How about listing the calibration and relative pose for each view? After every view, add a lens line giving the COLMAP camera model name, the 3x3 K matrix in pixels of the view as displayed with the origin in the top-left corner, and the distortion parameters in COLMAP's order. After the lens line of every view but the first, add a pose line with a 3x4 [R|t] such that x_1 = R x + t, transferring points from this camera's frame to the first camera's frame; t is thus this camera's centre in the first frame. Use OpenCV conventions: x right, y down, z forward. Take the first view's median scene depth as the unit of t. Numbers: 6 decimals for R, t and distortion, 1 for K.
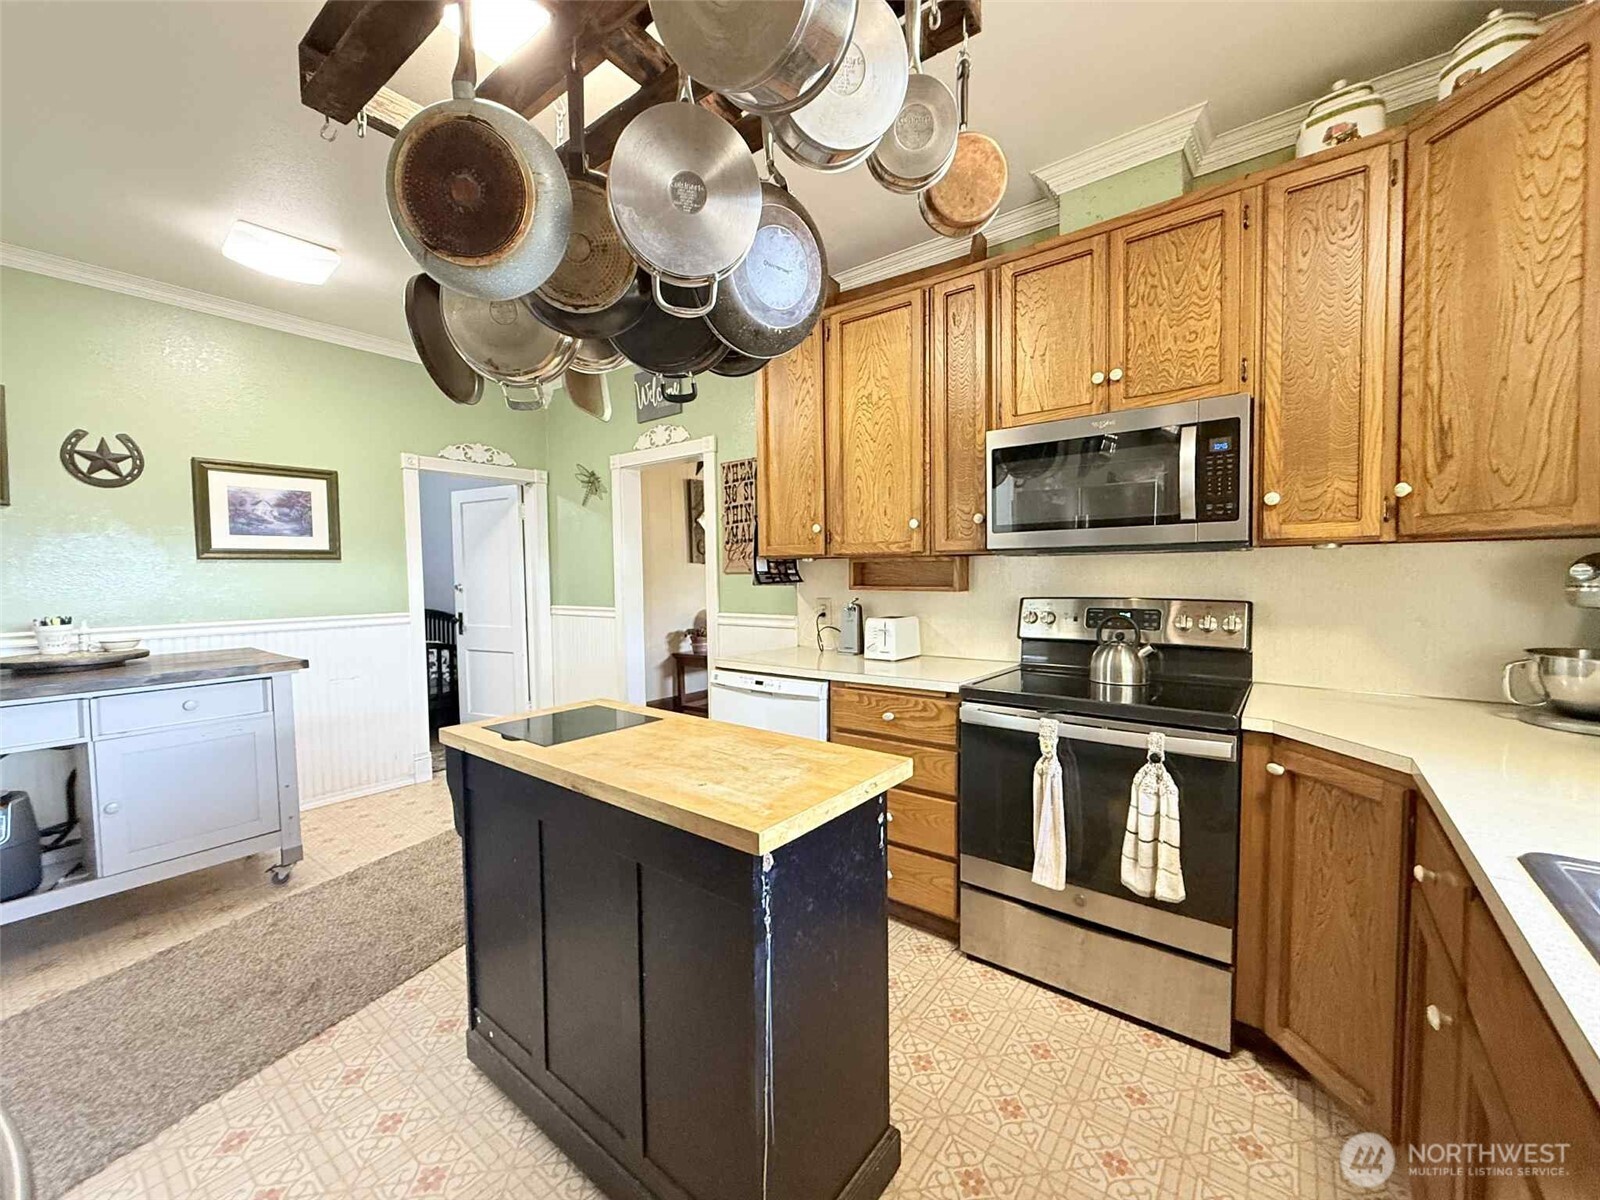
lens RADIAL K [[642.3, 0, 799.8], [0, 642.3, 598.9], [0, 0, 1]] dist [-0.003315, 0.000736]
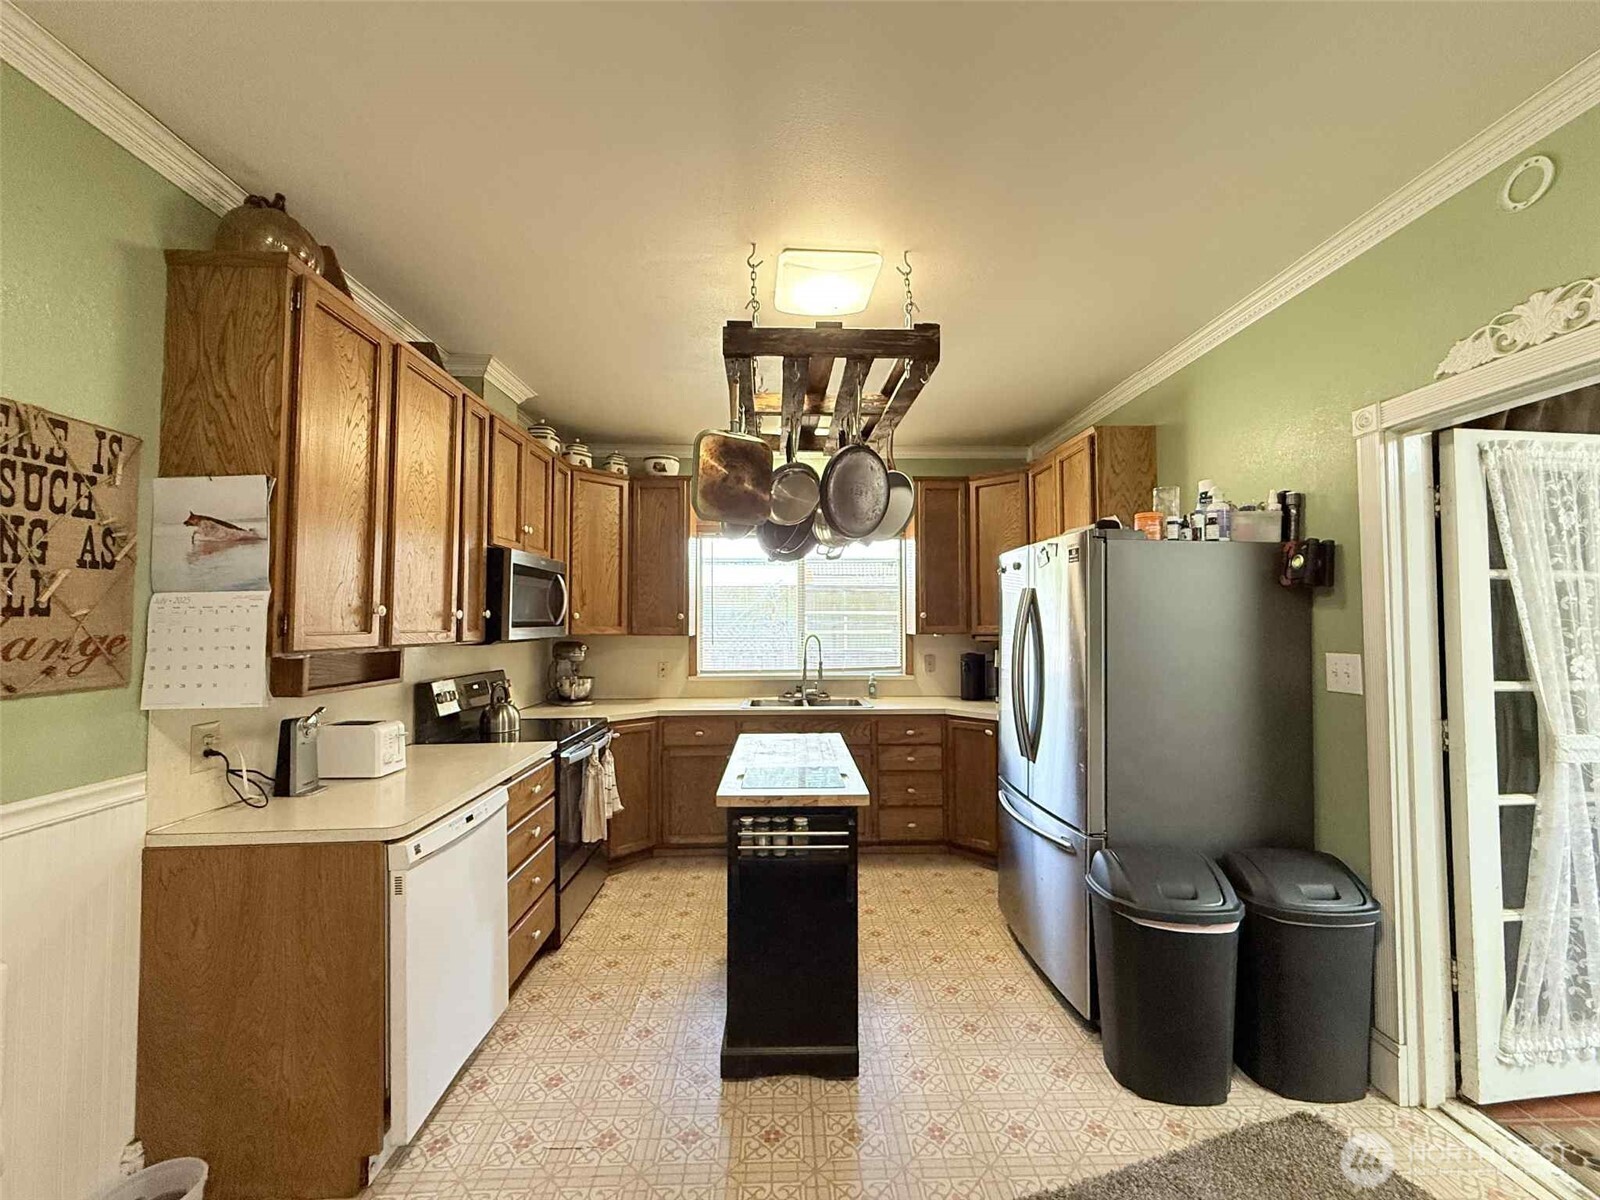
lens RADIAL K [[642.3, 0, 797.9], [0, 642.3, 598.6], [0, 0, 1]] dist [-0.003315, 0.000736]
pose [[-0.632891, 0.037276, 0.773343, -0.902334], [0.040136, 0.999077, -0.015311, -0.100301], [-0.773200, 0.021349, -0.633803, 1.177165]]
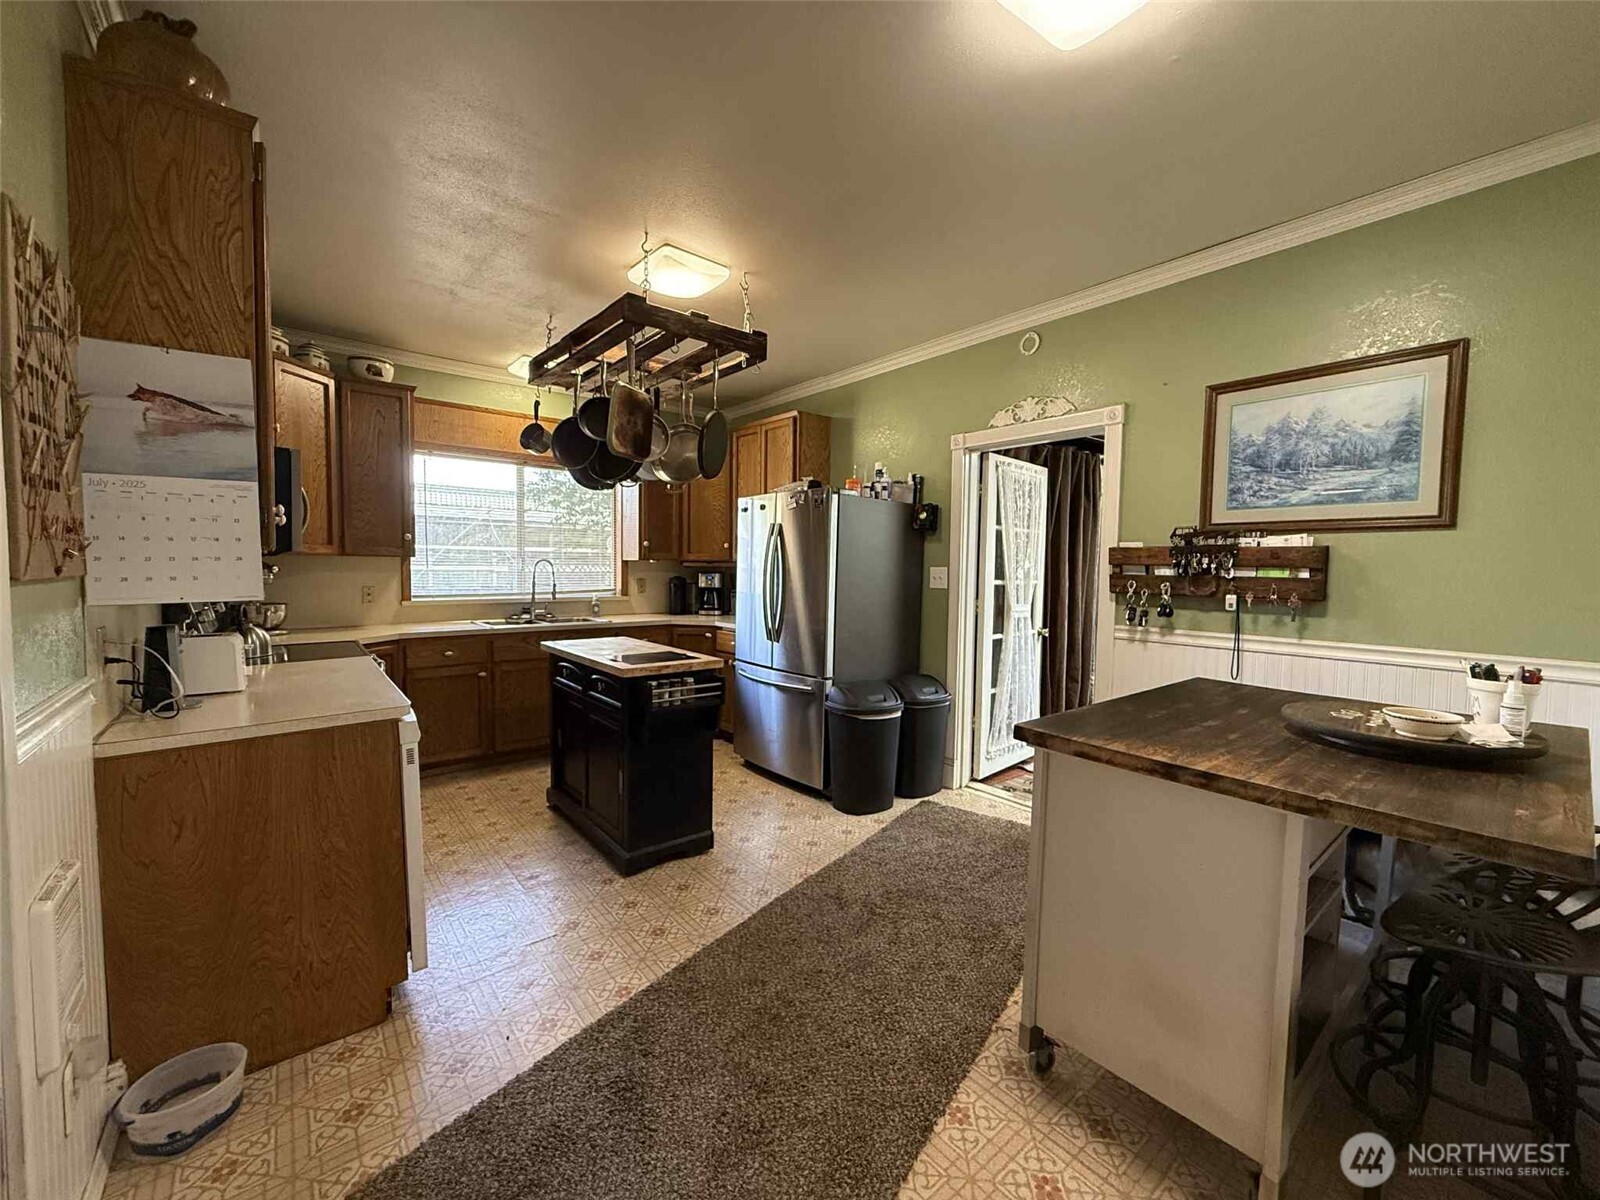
lens RADIAL K [[642.3, 0, 808.9], [0, 642.3, 601.7], [0, 0, 1]] dist [-0.003315, 0.000736]
pose [[-0.975704, -0.017041, 0.218428, -0.738944], [0.004292, 0.995292, 0.096822, -0.081509], [-0.219050, 0.095407, -0.971038, 1.672139]]
